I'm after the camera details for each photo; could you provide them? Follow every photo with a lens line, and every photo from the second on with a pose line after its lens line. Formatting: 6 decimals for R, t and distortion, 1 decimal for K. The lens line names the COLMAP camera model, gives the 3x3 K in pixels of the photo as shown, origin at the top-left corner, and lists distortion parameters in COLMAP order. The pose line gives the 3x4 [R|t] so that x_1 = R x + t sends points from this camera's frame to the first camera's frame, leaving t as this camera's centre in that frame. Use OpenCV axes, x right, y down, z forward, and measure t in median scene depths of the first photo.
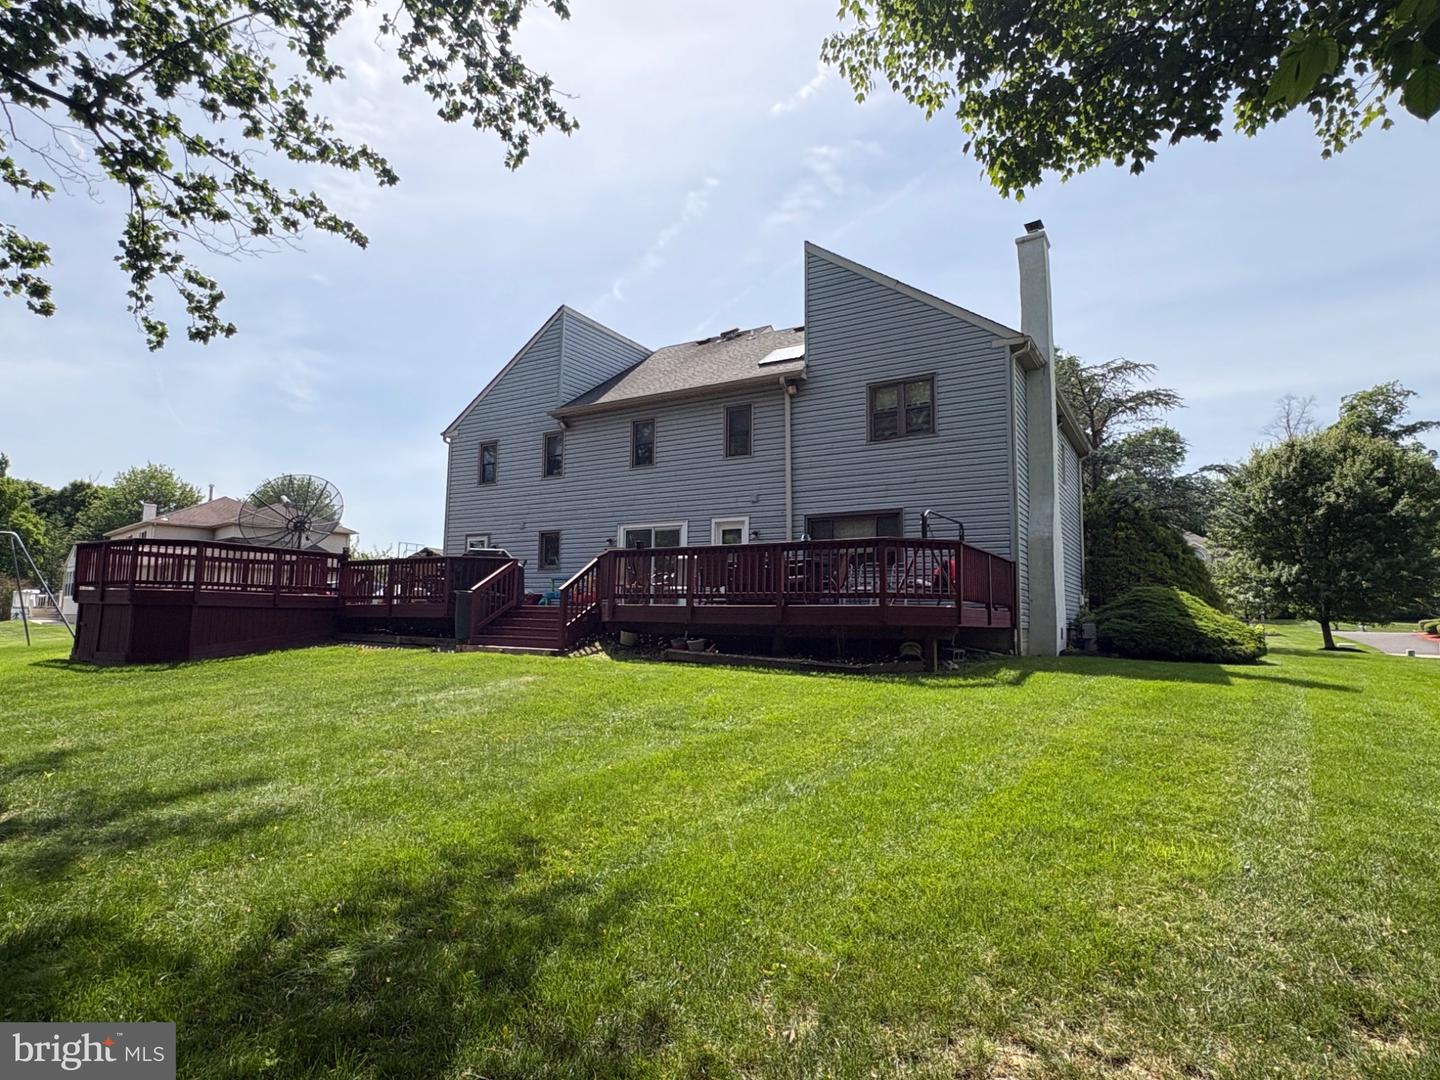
lens RADIAL K [[773.1, 0, 720.0], [0, 773.1, 540.0], [0, 0, 1]] dist [0.000246, -0.000019]
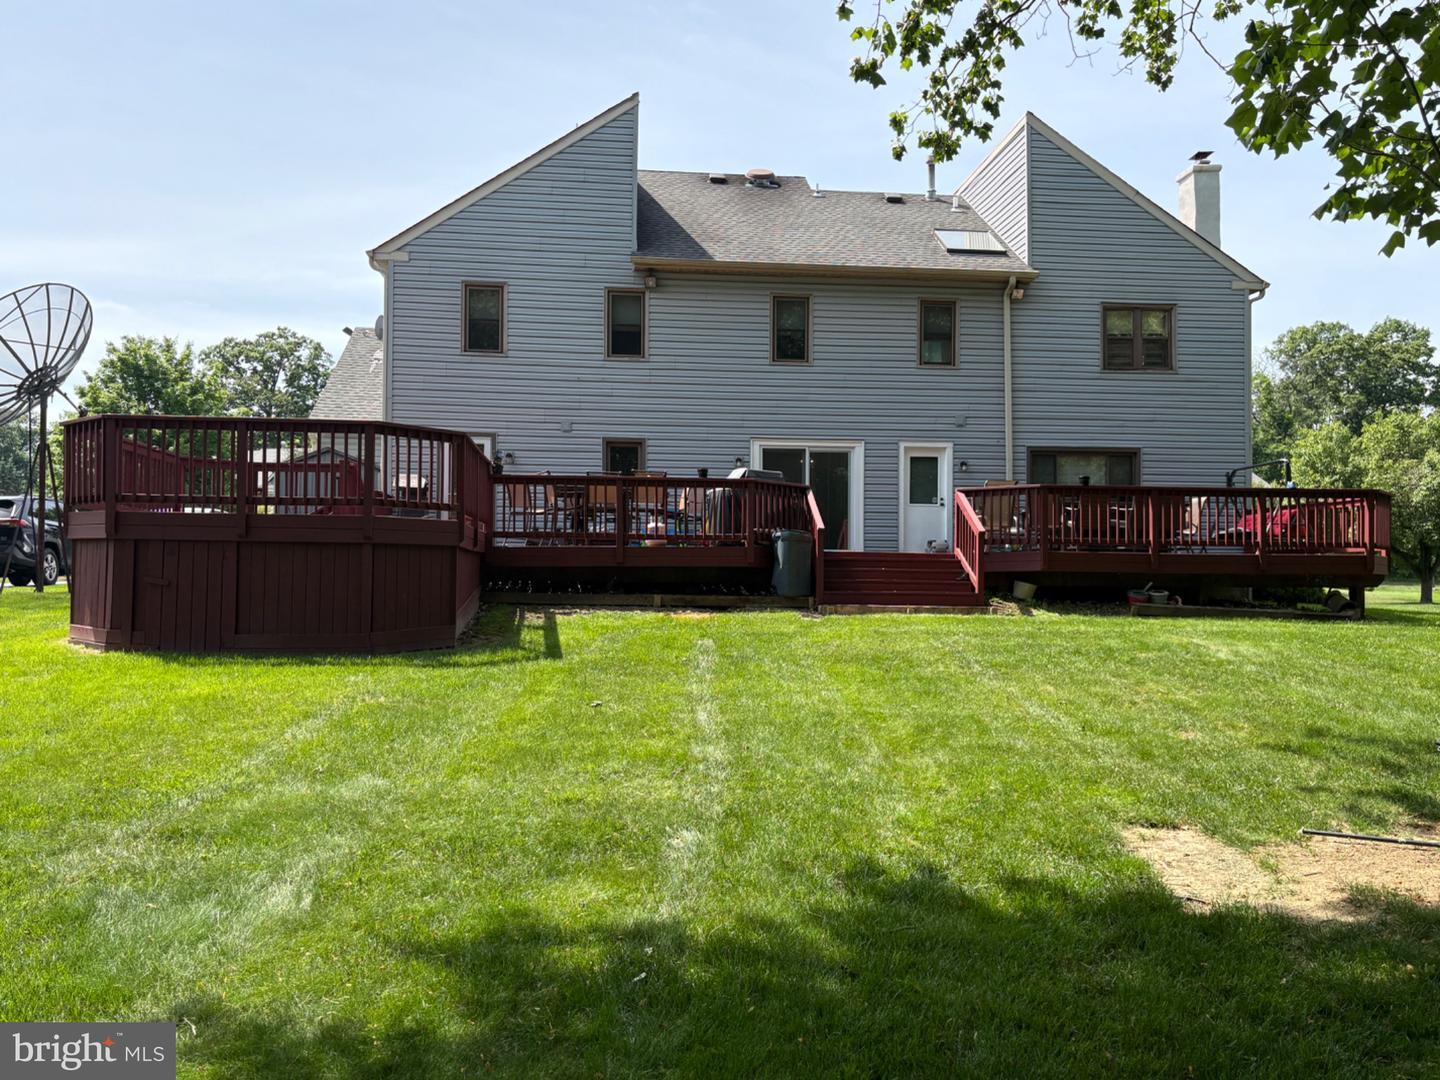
lens RADIAL K [[1135.0, 0, 721.2], [0, 1135.0, 545.5], [0, 0, 1]] dist [0.054742, -0.056327]
pose [[0.794834, 0.009971, 0.606745, -0.821087], [-0.057337, 0.996626, 0.058733, 0.019283], [-0.604112, -0.081472, 0.792724, 0.180934]]
